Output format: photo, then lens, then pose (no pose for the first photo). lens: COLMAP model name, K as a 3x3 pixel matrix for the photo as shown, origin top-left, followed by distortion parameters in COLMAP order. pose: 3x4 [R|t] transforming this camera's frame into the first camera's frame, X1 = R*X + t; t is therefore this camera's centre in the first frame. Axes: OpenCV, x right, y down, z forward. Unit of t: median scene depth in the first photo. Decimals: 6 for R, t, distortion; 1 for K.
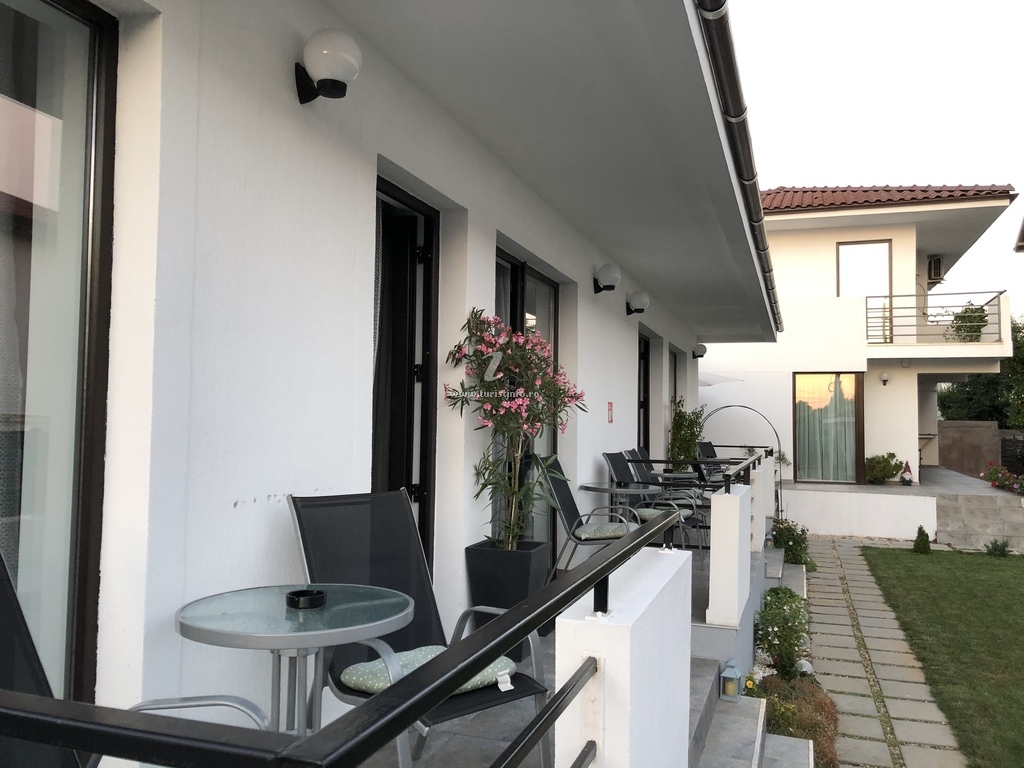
lens RADIAL K [[843.5, 0, 510.8], [0, 843.5, 386.5], [0, 0, 1]] dist [0.042505, -0.030250]
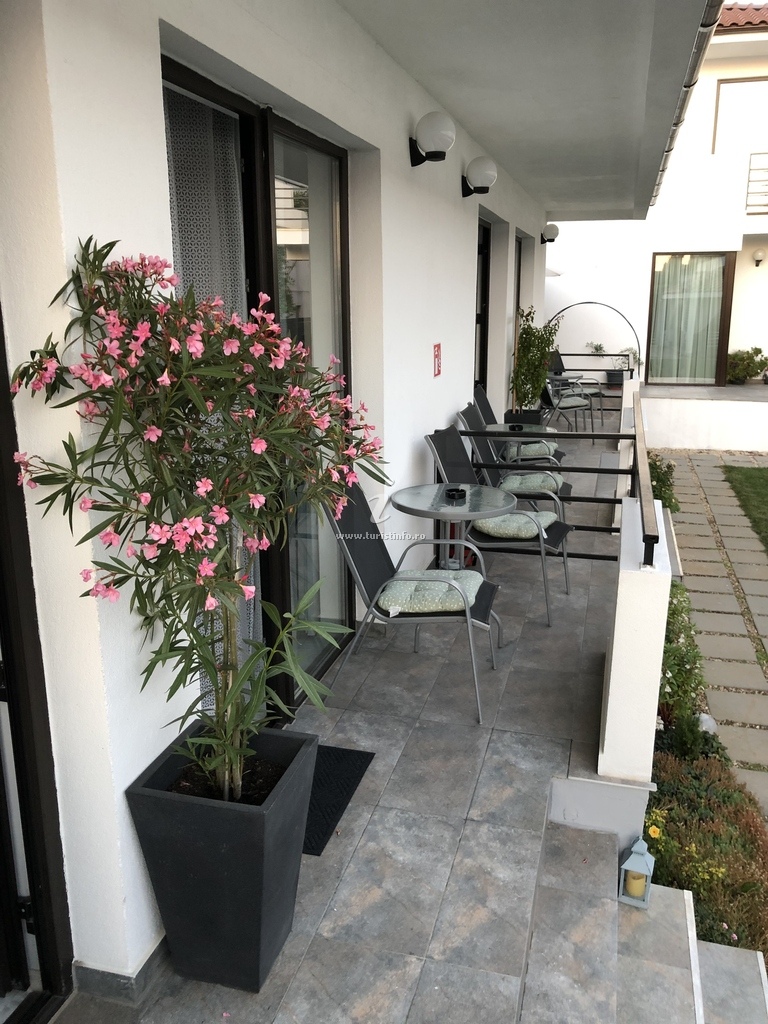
lens RADIAL K [[843.5, 0, 390.3], [0, 843.5, 505.9], [0, 0, 1]] dist [0.042505, -0.030250]
pose [[0.997737, -0.032498, 0.058868, 0.034922], [0.014304, 0.957999, 0.286416, -0.044491], [-0.065704, -0.284926, 0.956295, 0.305355]]
